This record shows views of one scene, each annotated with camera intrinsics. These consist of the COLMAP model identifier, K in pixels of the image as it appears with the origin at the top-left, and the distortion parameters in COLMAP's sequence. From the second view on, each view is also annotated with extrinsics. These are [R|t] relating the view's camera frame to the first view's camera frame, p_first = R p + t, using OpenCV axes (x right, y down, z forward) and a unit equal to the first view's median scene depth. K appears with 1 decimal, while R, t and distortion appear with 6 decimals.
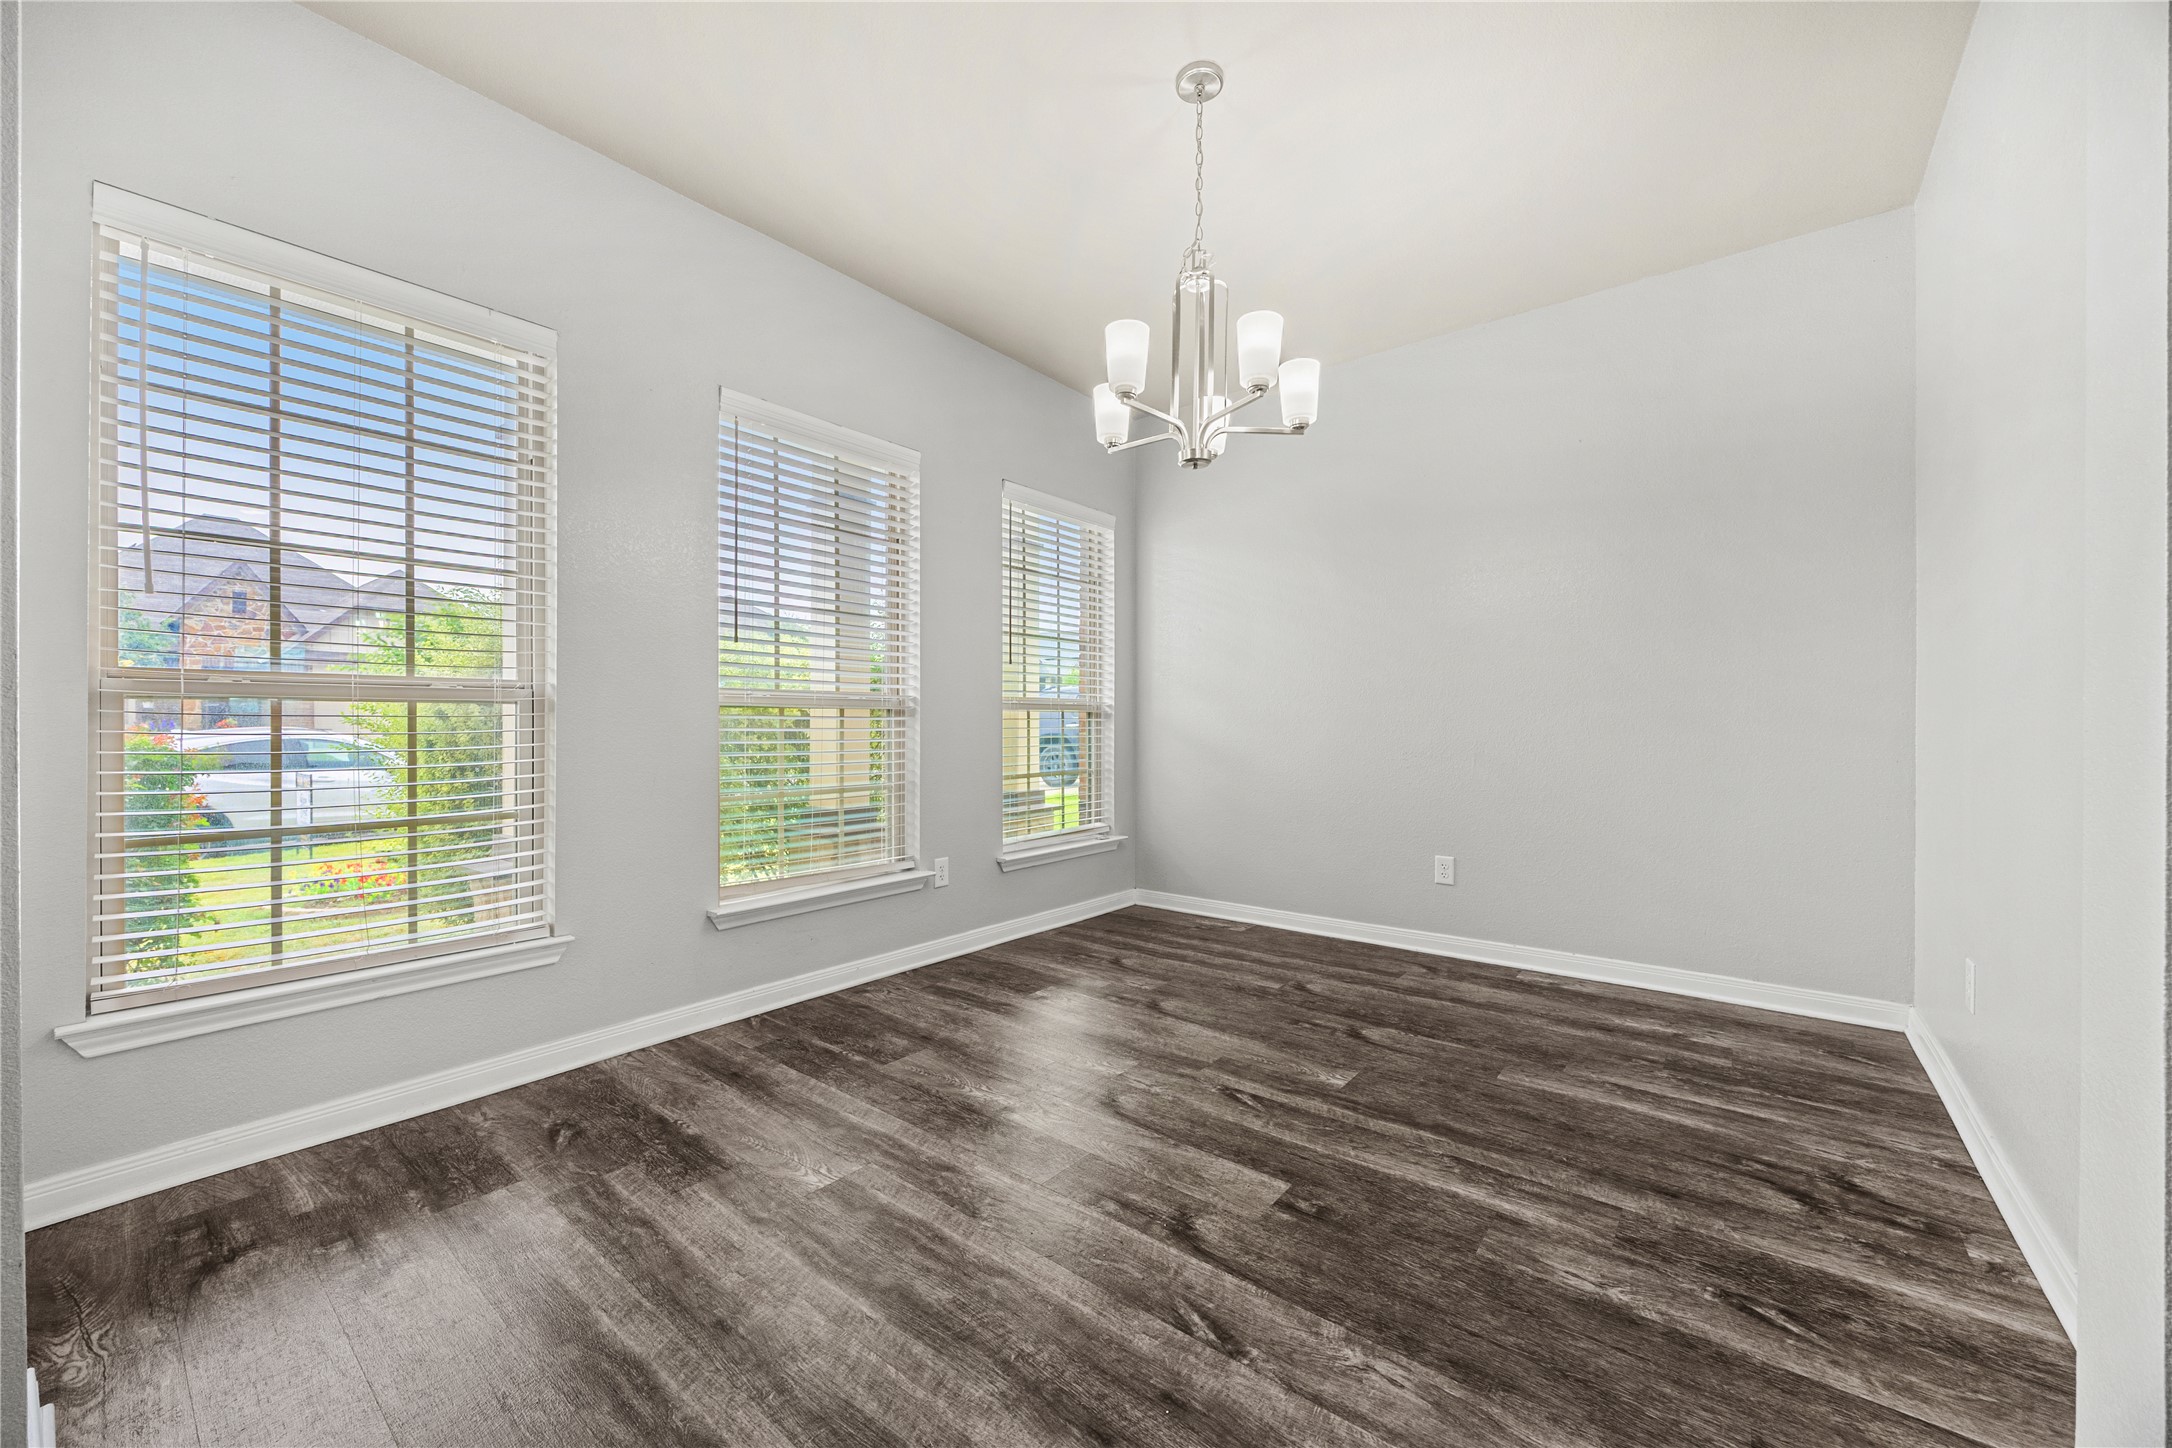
lens RADIAL K [[828.0, 0, 1083.5], [0, 828.0, 724.6], [0, 0, 1]] dist [-0.001067, -0.000181]
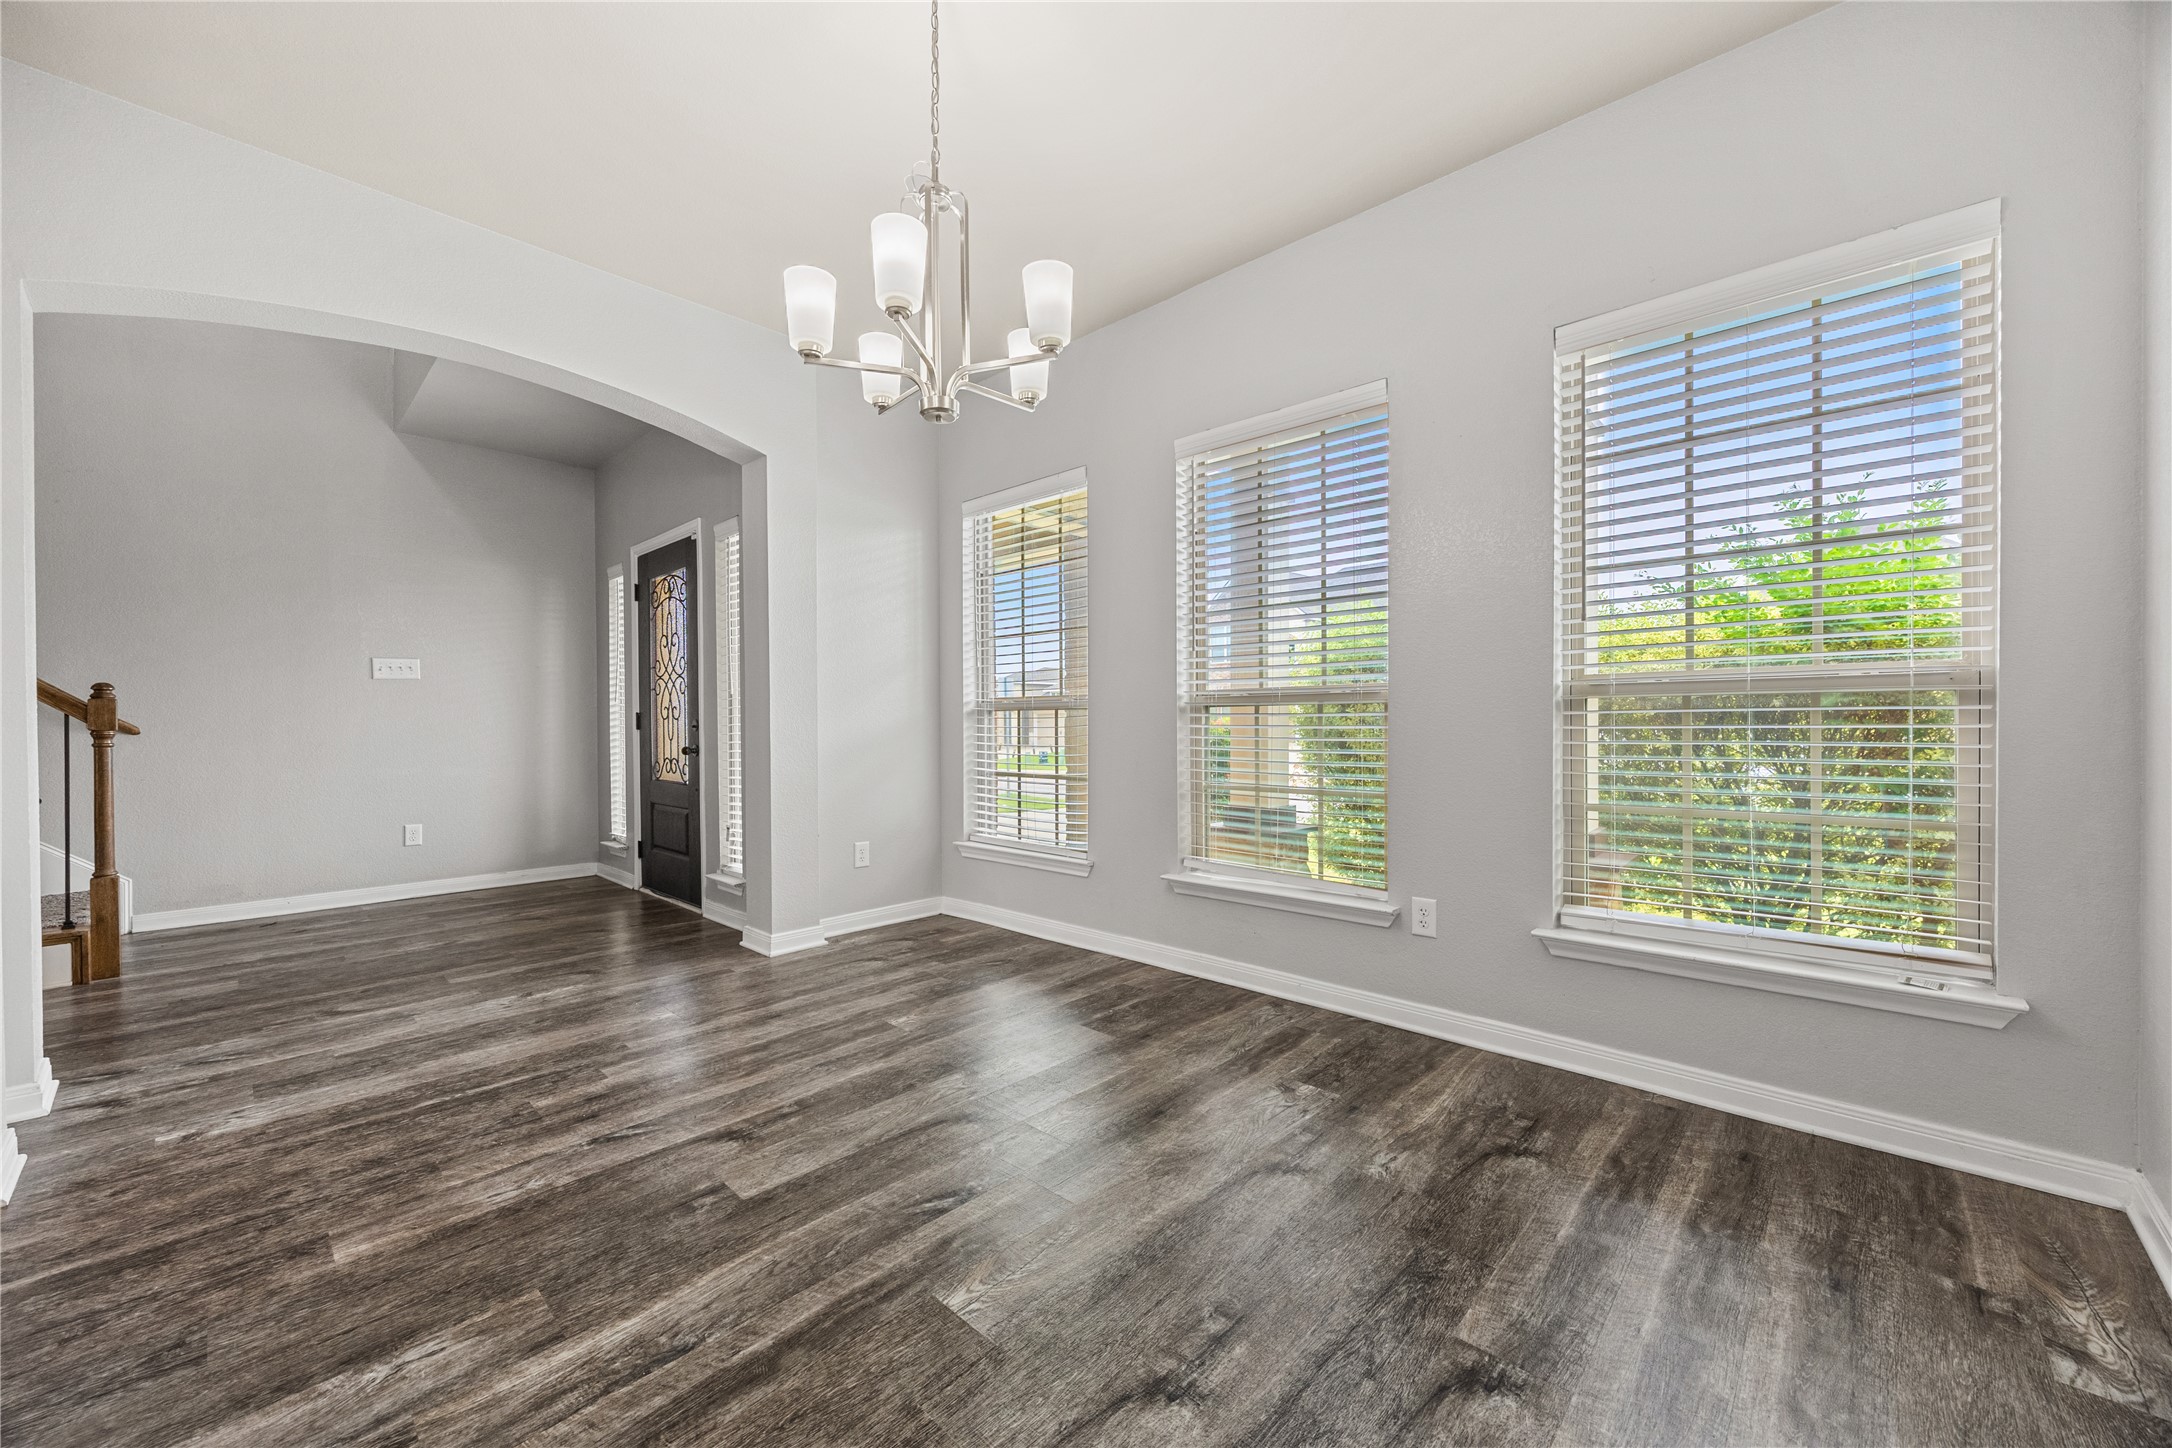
lens RADIAL K [[828.0, 0, 1083.5], [0, 828.0, 724.6], [0, 0, 1]] dist [-0.001067, -0.000181]
pose [[-0.085030, 0.003659, -0.996372, 1.149249], [0.006486, 0.999974, 0.003119, -0.000581], [0.996357, -0.006197, -0.085051, 1.443227]]
